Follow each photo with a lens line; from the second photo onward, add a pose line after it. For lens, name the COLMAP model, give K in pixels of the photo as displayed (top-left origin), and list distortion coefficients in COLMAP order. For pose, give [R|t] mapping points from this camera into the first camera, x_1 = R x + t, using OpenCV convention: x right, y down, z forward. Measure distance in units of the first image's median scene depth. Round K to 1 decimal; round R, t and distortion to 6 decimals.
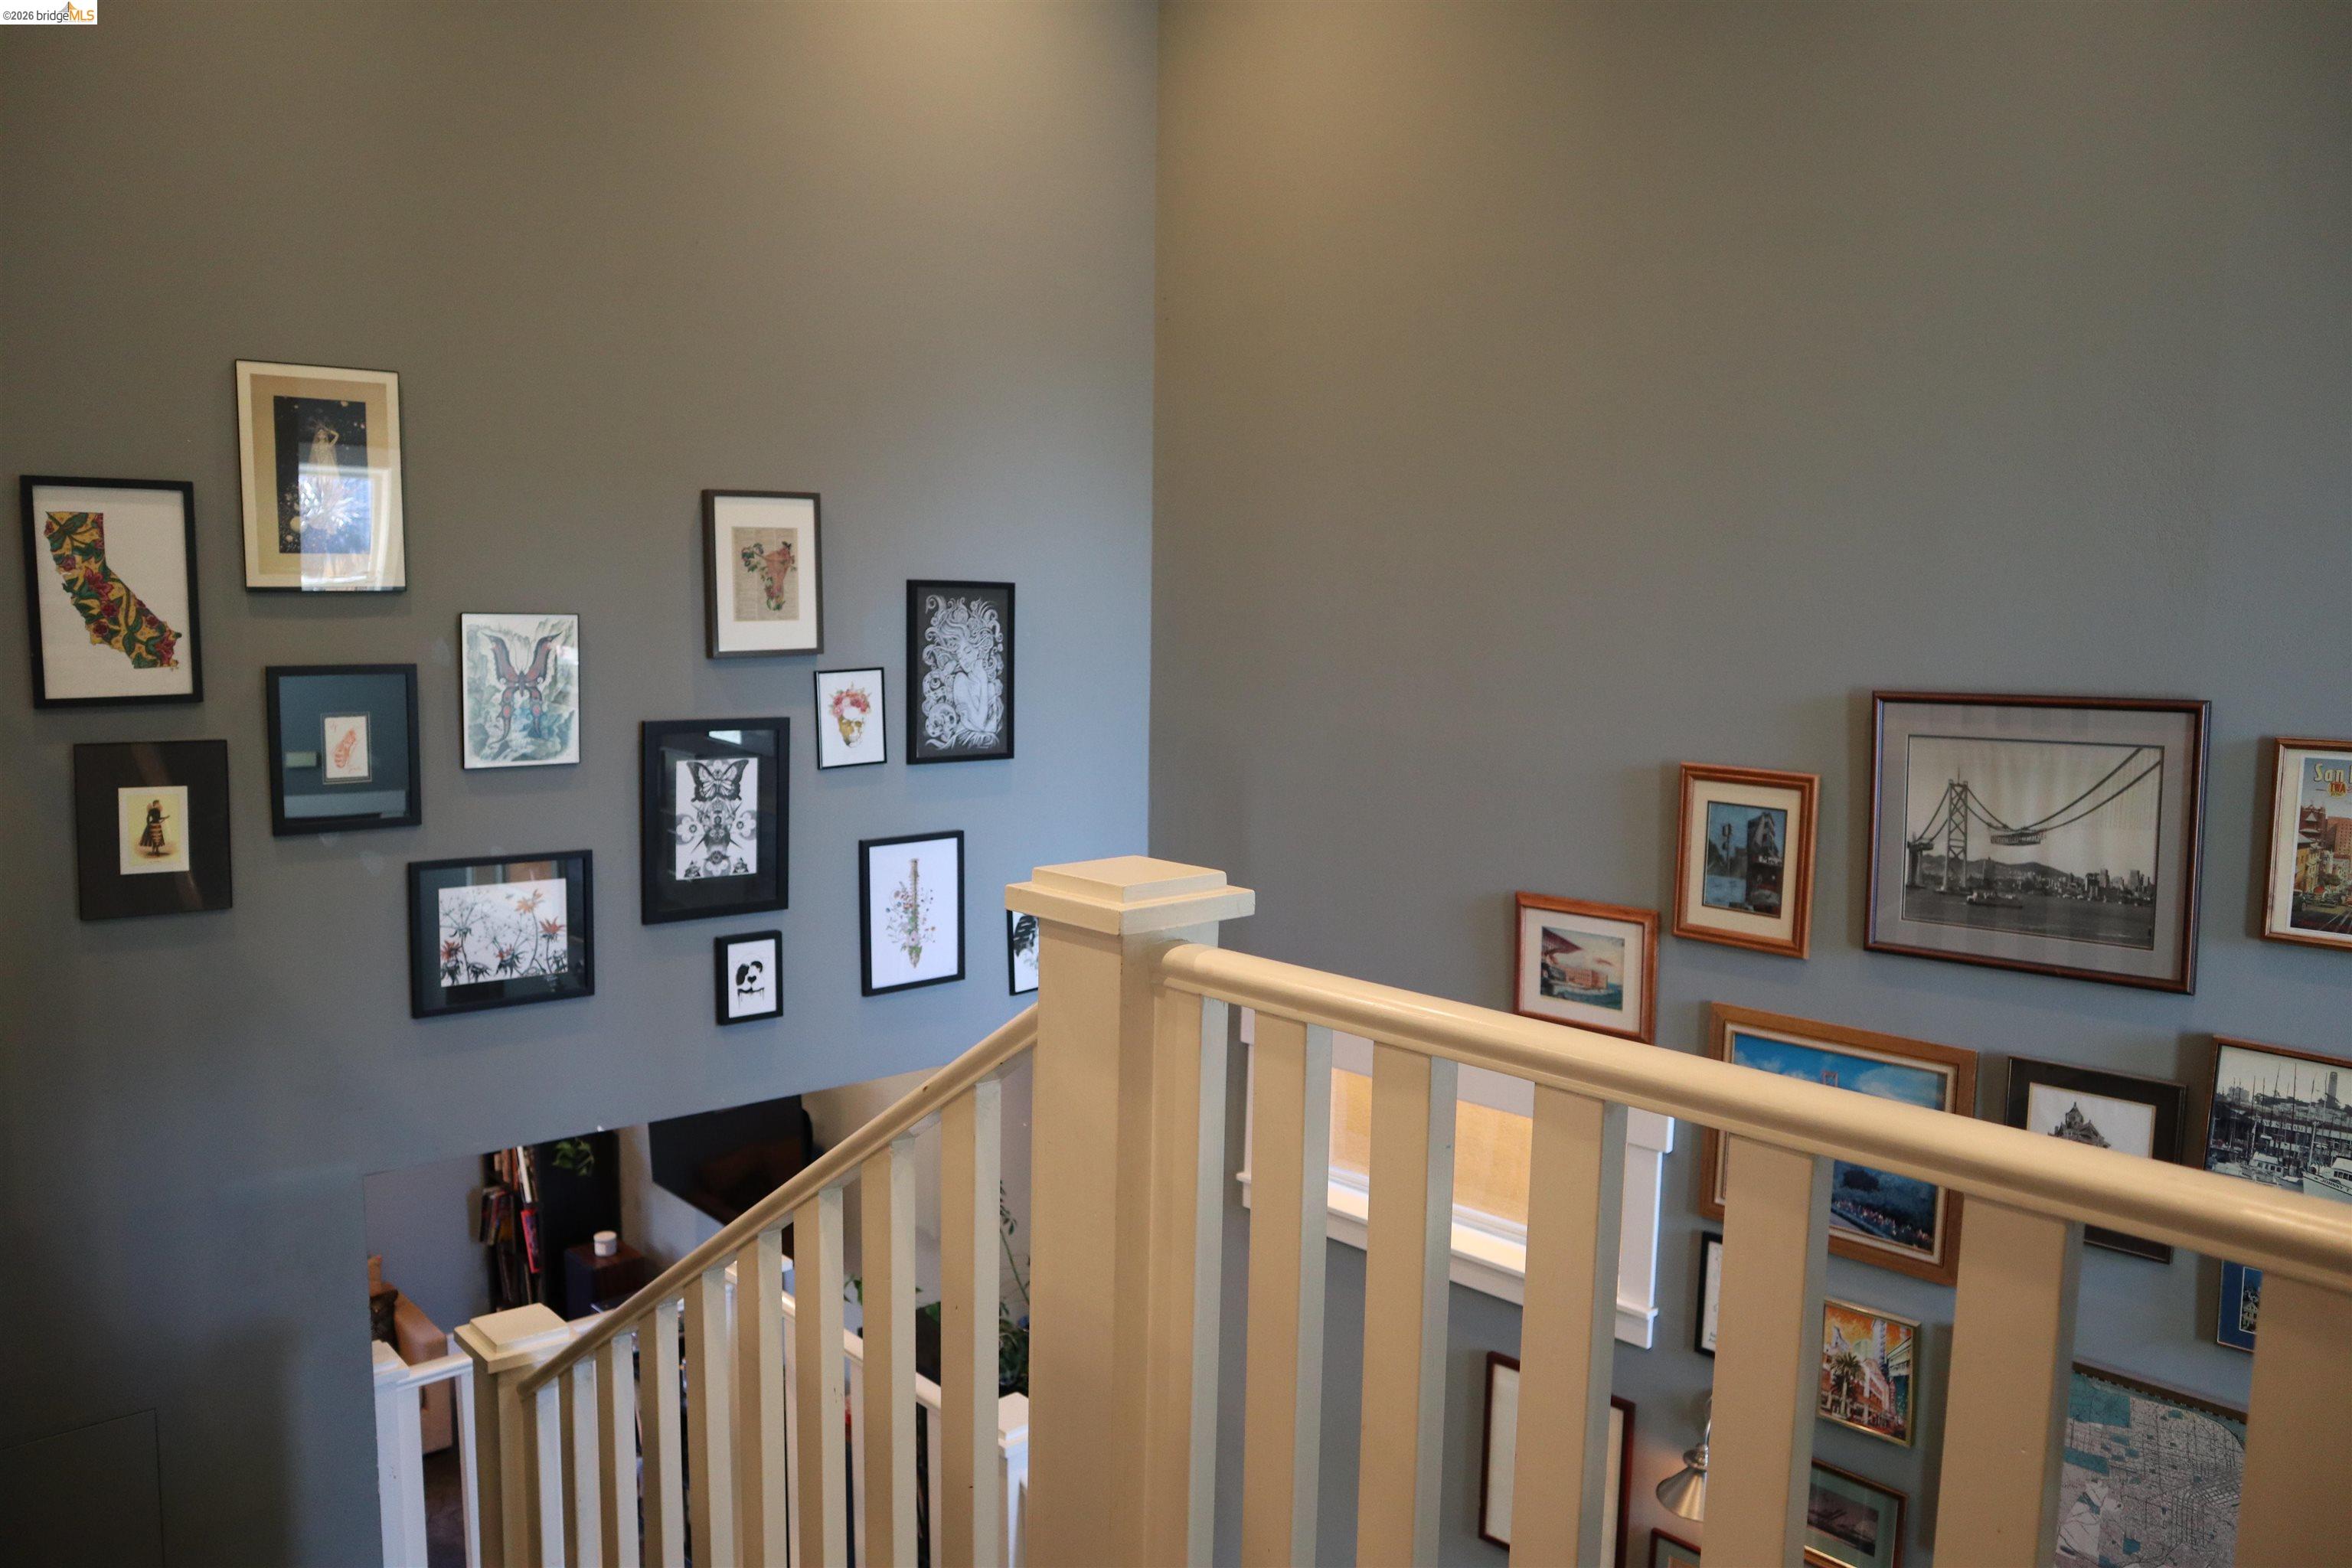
lens RADIAL K [[1606.9, 0, 1165.6], [0, 1606.9, 784.4], [0, 0, 1]] dist [-0.109897, 0.065069]
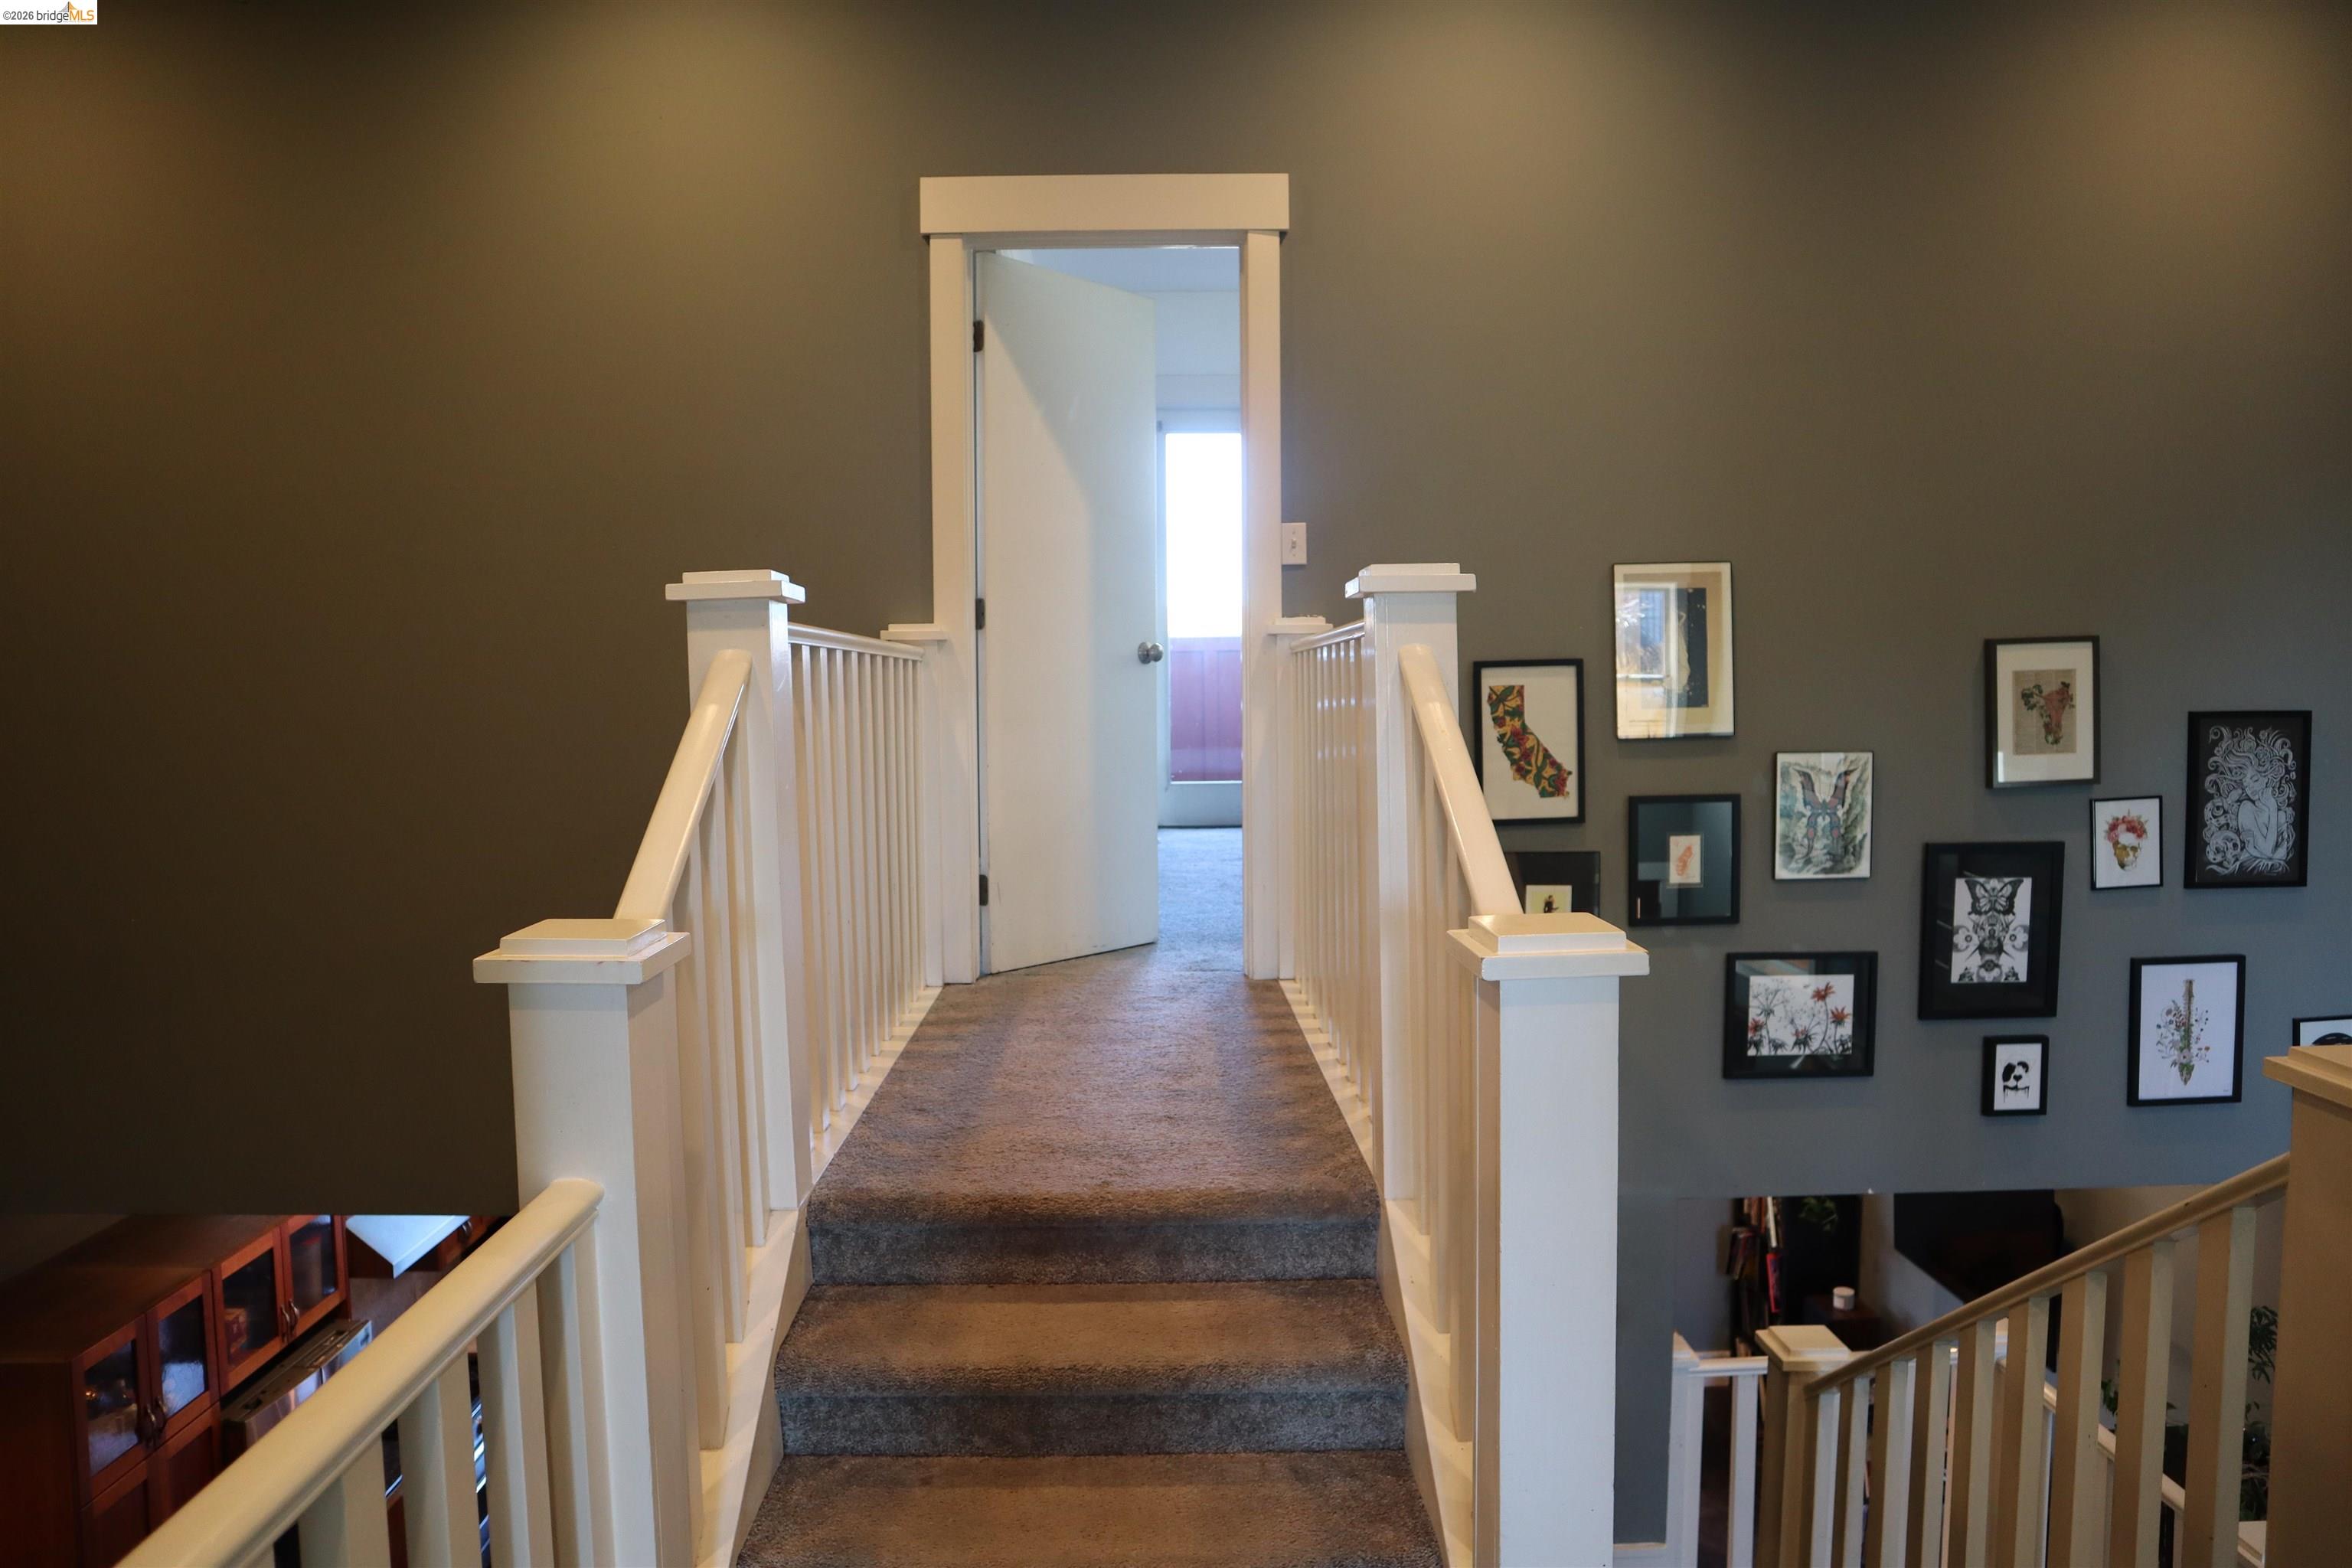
lens RADIAL K [[1606.9, 0, 1165.6], [0, 1606.9, 784.4], [0, 0, 1]] dist [-0.109897, 0.065069]
pose [[0.740208, 0.017160, -0.672159, 0.025333], [-0.039632, 0.999050, -0.018138, -0.037561], [0.671209, 0.040065, 0.740185, -0.201330]]
